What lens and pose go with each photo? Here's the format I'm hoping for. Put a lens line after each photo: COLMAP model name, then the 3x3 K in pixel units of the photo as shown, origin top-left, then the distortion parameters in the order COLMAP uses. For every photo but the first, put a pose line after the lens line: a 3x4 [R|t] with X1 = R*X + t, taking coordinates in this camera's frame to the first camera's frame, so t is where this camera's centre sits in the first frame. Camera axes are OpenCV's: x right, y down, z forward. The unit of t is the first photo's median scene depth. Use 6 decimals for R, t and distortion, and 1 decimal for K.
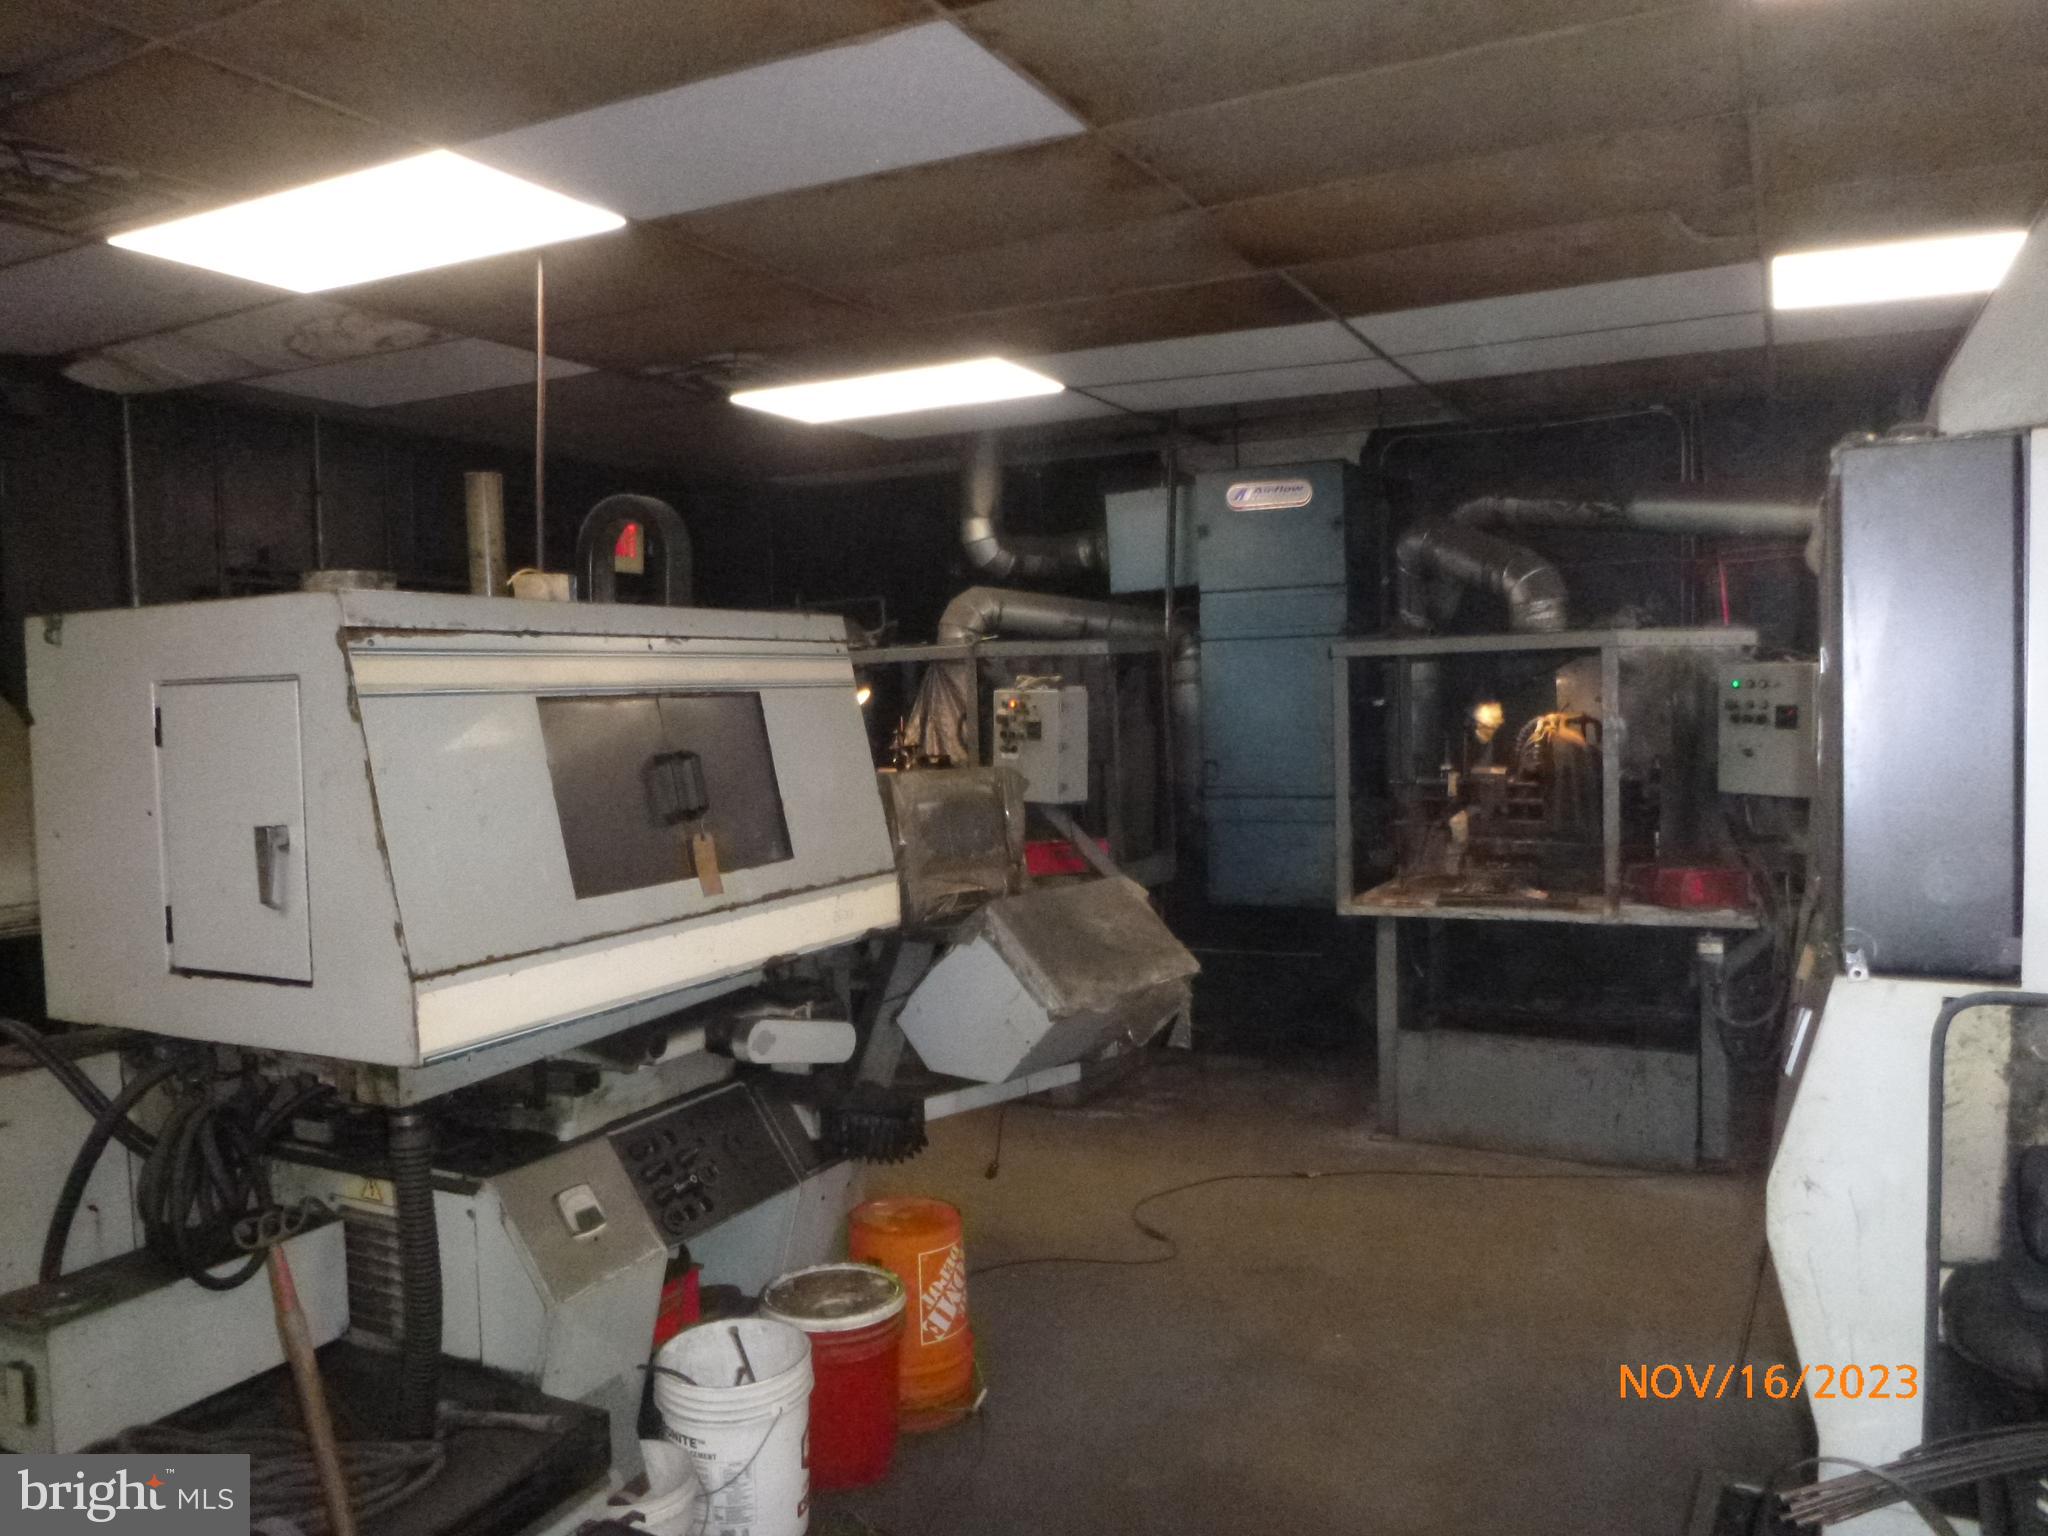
lens RADIAL K [[1510.5, 0, 1024.2], [0, 1510.5, 766.9], [0, 0, 1]] dist [-0.028636, -0.002915]
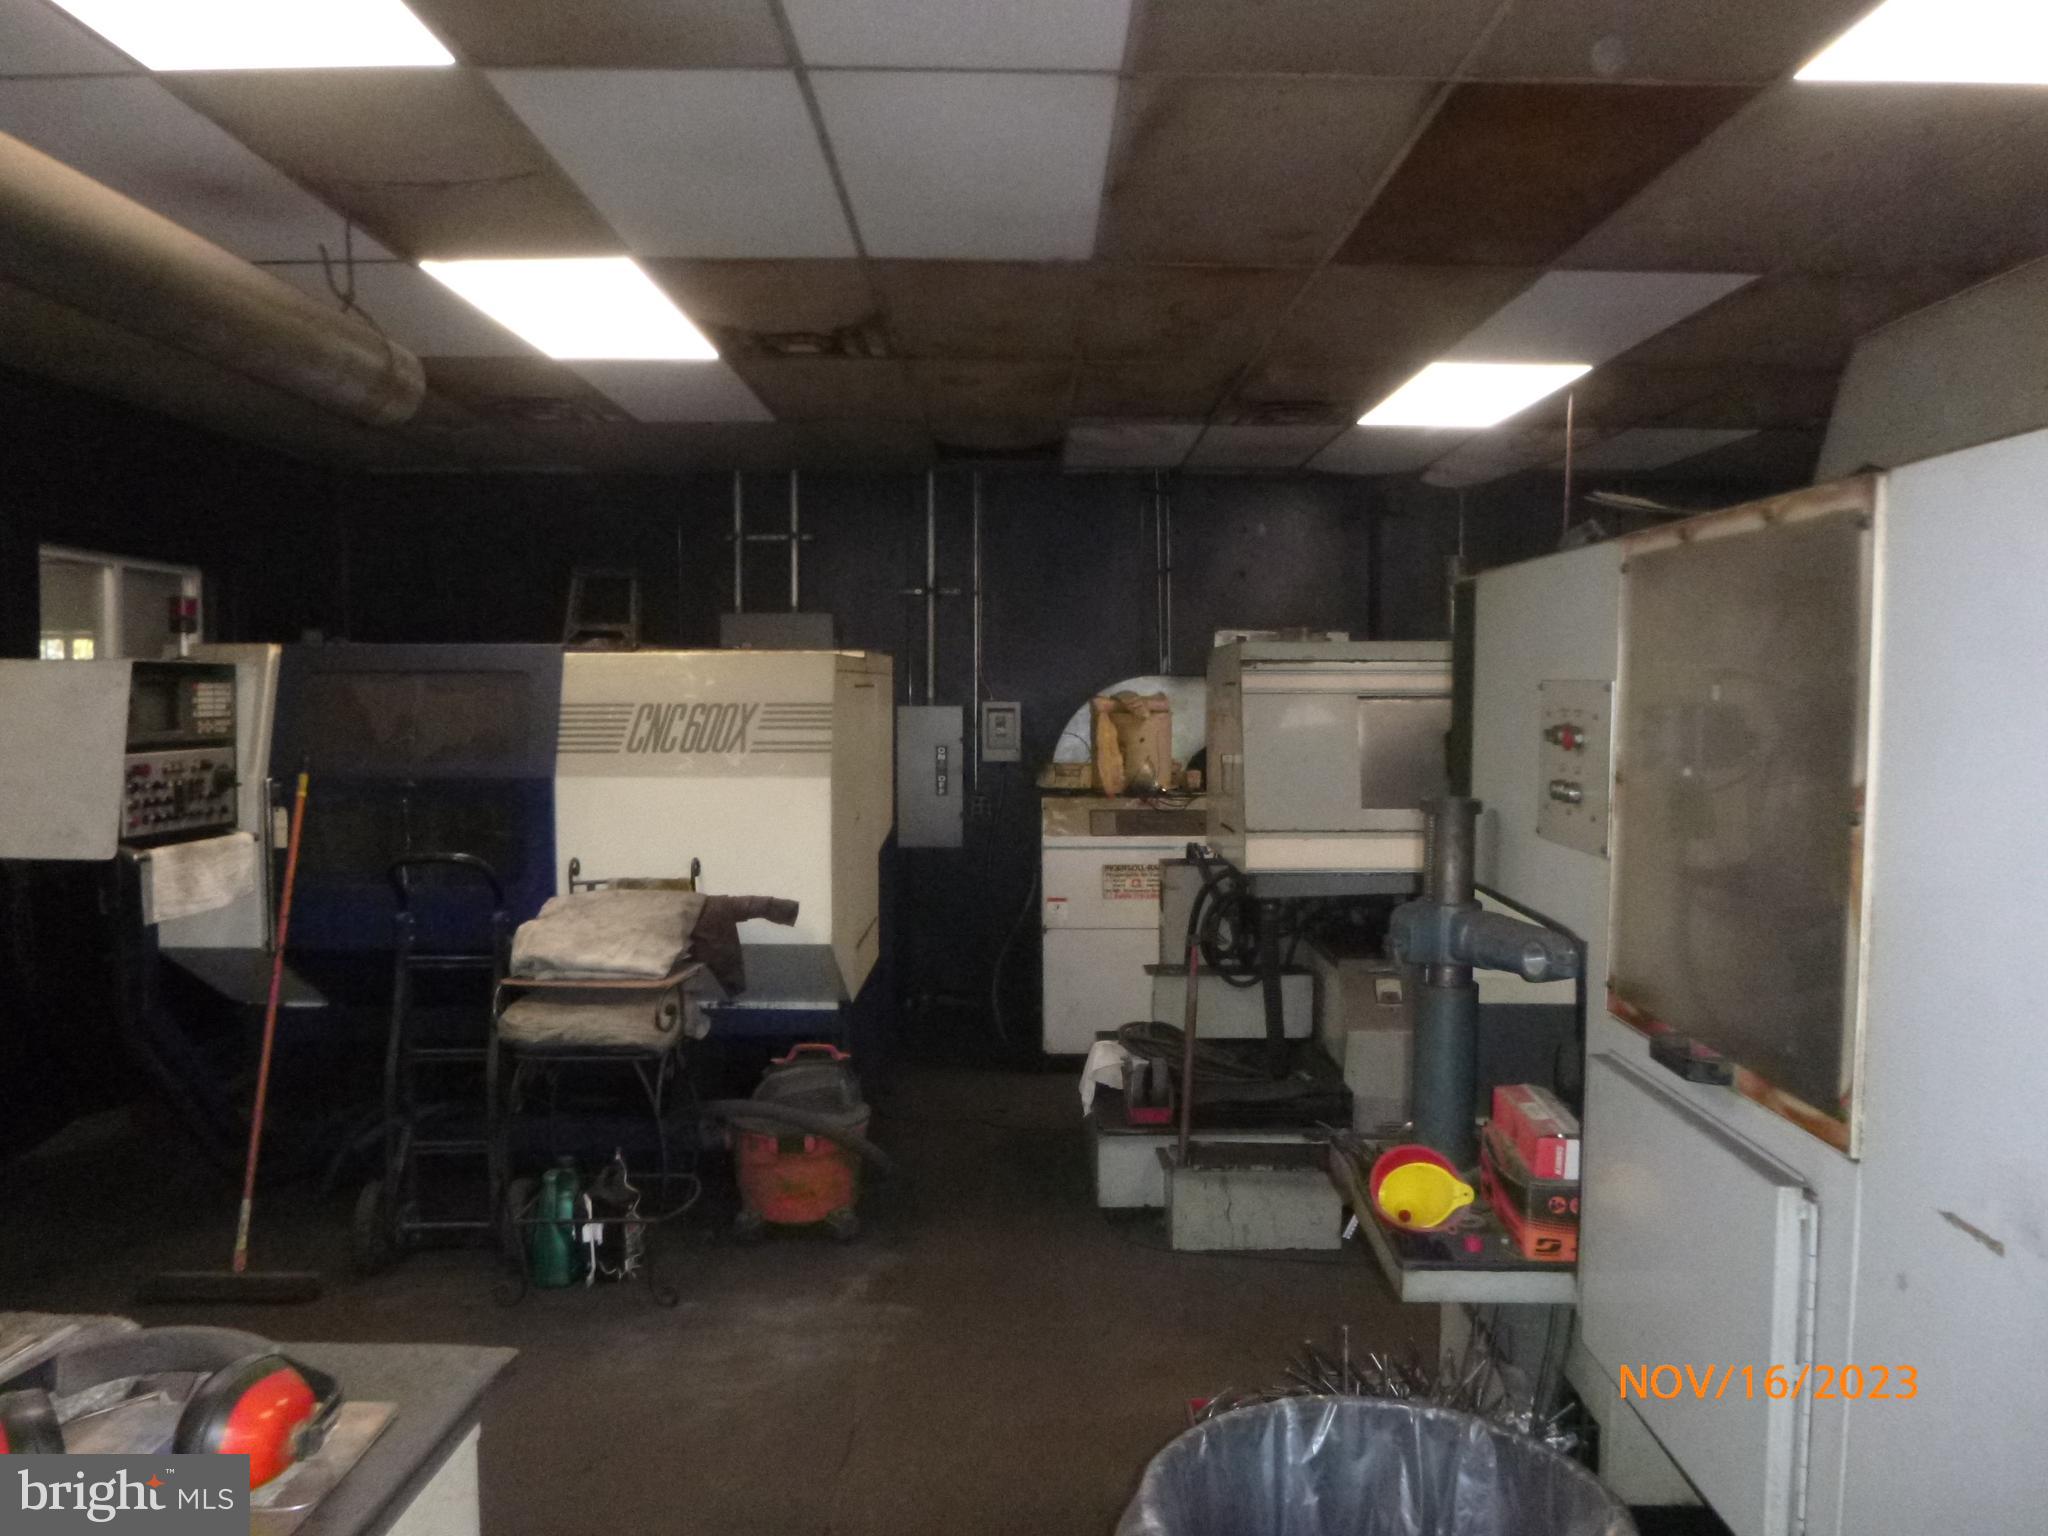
lens RADIAL K [[1510.5, 0, 1021.6], [0, 1510.5, 770.2], [0, 0, 1]] dist [-0.028636, -0.002915]
pose [[0.453605, 0.075142, -0.888030, 1.089973], [-0.058614, 0.996797, 0.054405, -0.031560], [0.889273, 0.027372, 0.456556, -0.185373]]
